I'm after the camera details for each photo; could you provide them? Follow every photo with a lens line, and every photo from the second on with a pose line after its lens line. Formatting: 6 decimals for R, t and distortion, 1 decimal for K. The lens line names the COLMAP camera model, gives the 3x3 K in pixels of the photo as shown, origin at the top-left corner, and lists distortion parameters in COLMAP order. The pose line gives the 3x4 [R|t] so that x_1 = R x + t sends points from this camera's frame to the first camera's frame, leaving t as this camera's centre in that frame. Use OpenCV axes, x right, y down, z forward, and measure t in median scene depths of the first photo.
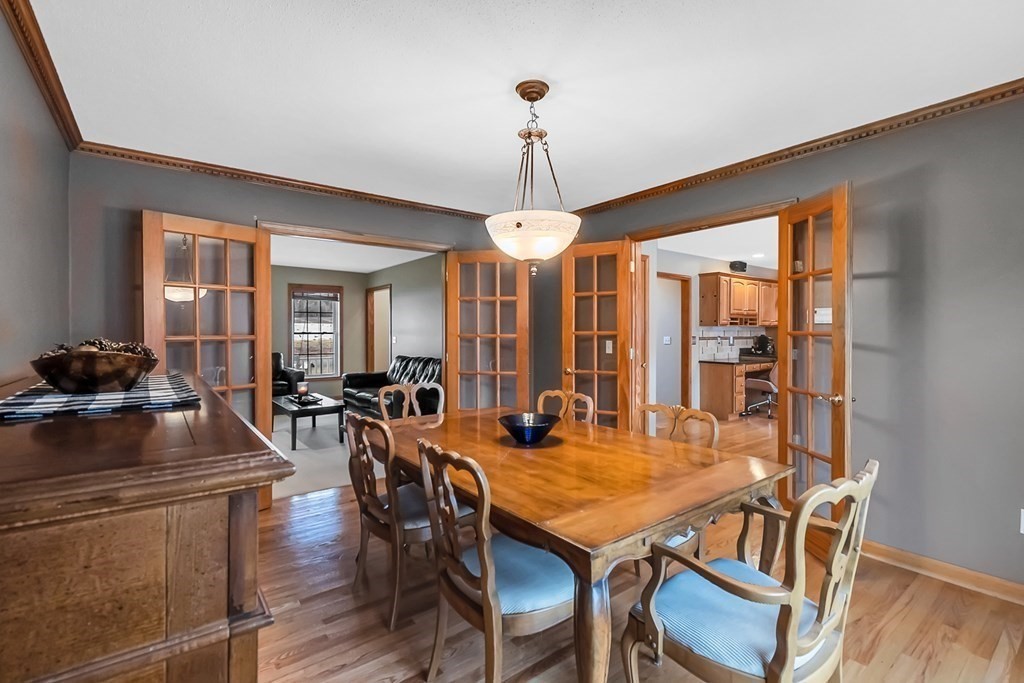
lens RADIAL K [[465.1, 0, 514.5], [0, 465.1, 335.4], [0, 0, 1]] dist [-0.000323, -0.000030]
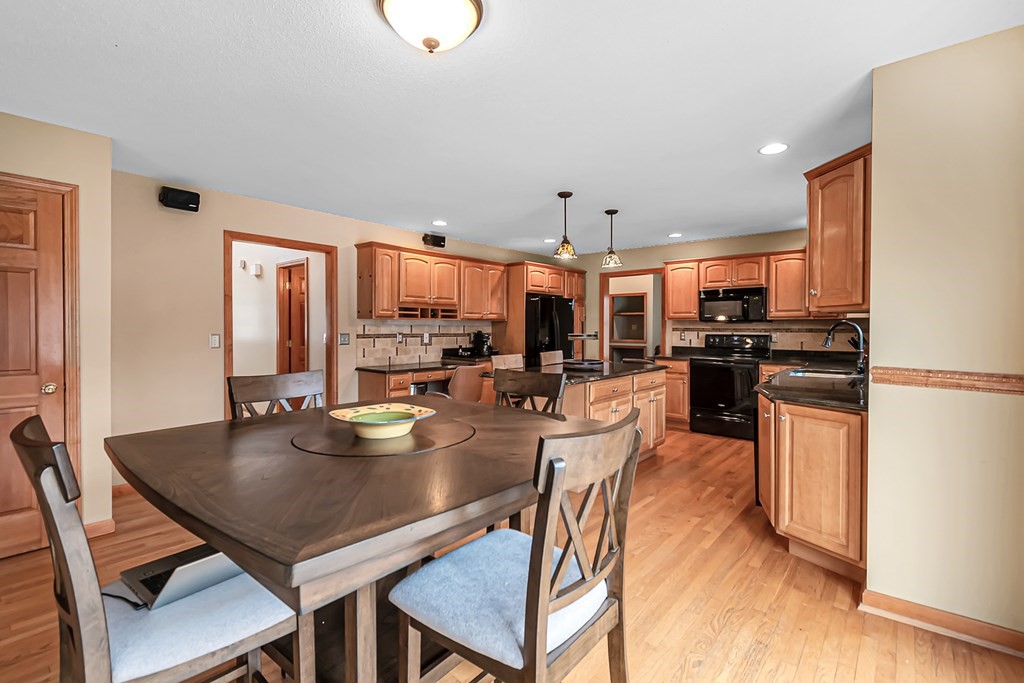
lens RADIAL K [[465.1, 0, 514.5], [0, 465.1, 335.4], [0, 0, 1]] dist [-0.000323, -0.000030]
pose [[0.974438, -0.000313, 0.224656, 0.463532], [-0.002143, 0.999941, 0.010691, -0.002647], [-0.224646, -0.010899, 0.974380, 0.250710]]
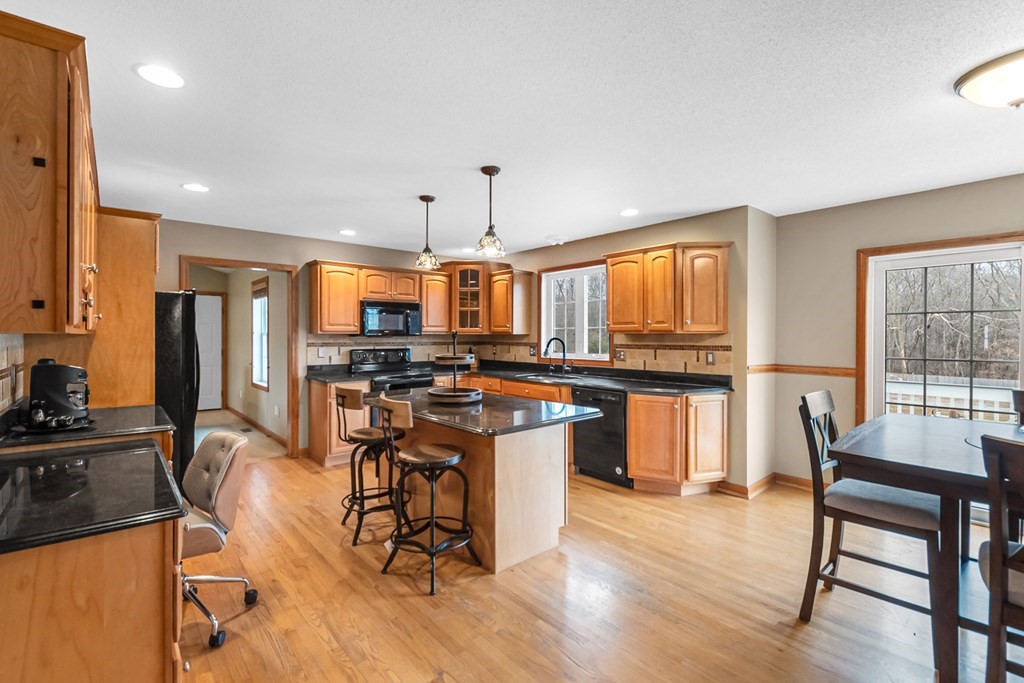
lens RADIAL K [[458.0, 0, 508.0], [0, 458.0, 339.0], [0, 0, 1]] dist [0.000685, -0.000078]
pose [[-0.058691, -0.005456, 0.998261, 0.228978], [0.005456, 0.999968, 0.005786, -0.016708], [-0.998261, 0.005786, -0.058659, 0.801184]]
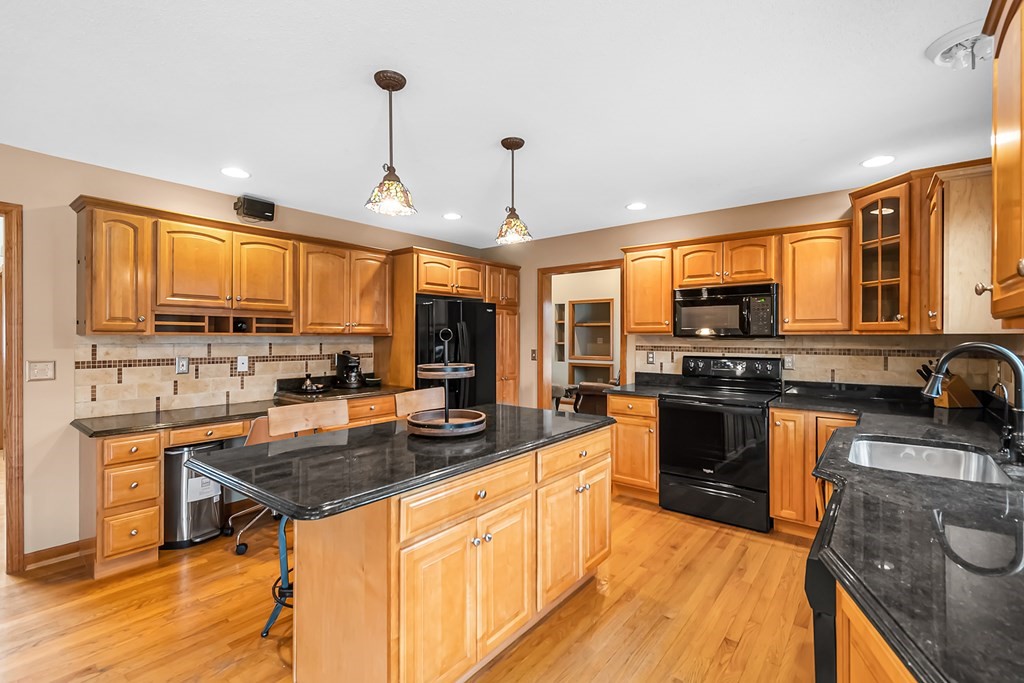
lens RADIAL K [[458.0, 0, 508.0], [0, 458.0, 339.0], [0, 0, 1]] dist [0.000685, -0.000078]
pose [[0.970332, 0.002487, 0.241763, 0.653675], [-0.001785, 0.999994, -0.003121, -0.015194], [-0.241769, 0.002597, 0.970330, 0.511860]]
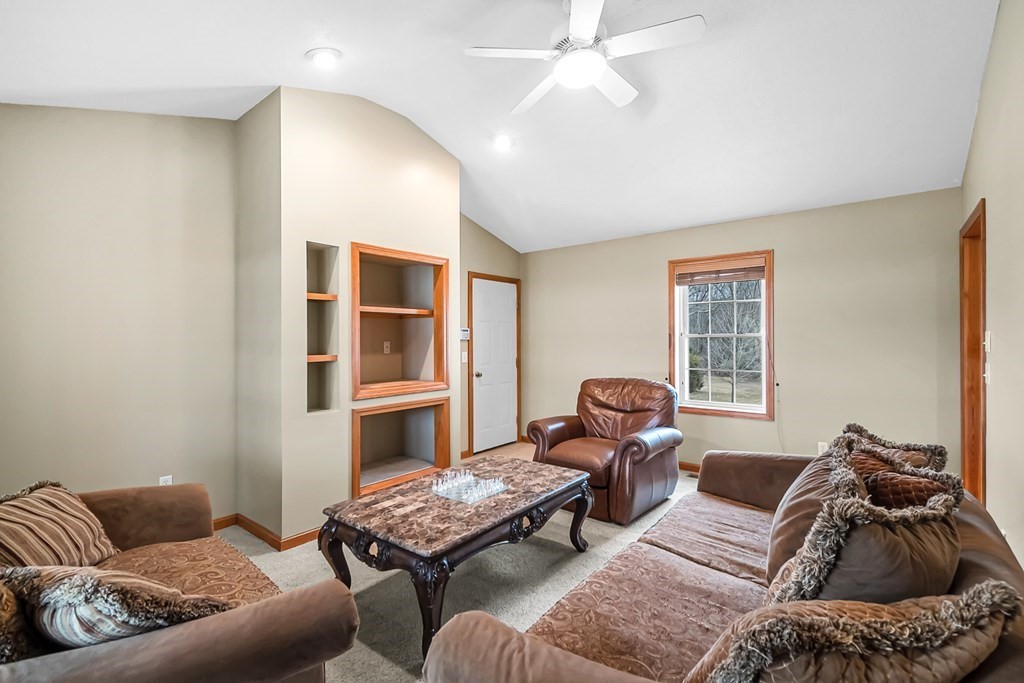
lens RADIAL K [[465.1, 0, 514.5], [0, 465.1, 335.4], [0, 0, 1]] dist [-0.000323, -0.000030]
pose [[-0.243780, 0.007911, 0.969798, 0.627174], [0.009109, 0.999941, -0.005867, -0.025691], [-0.969788, 0.007403, -0.243837, 1.658458]]
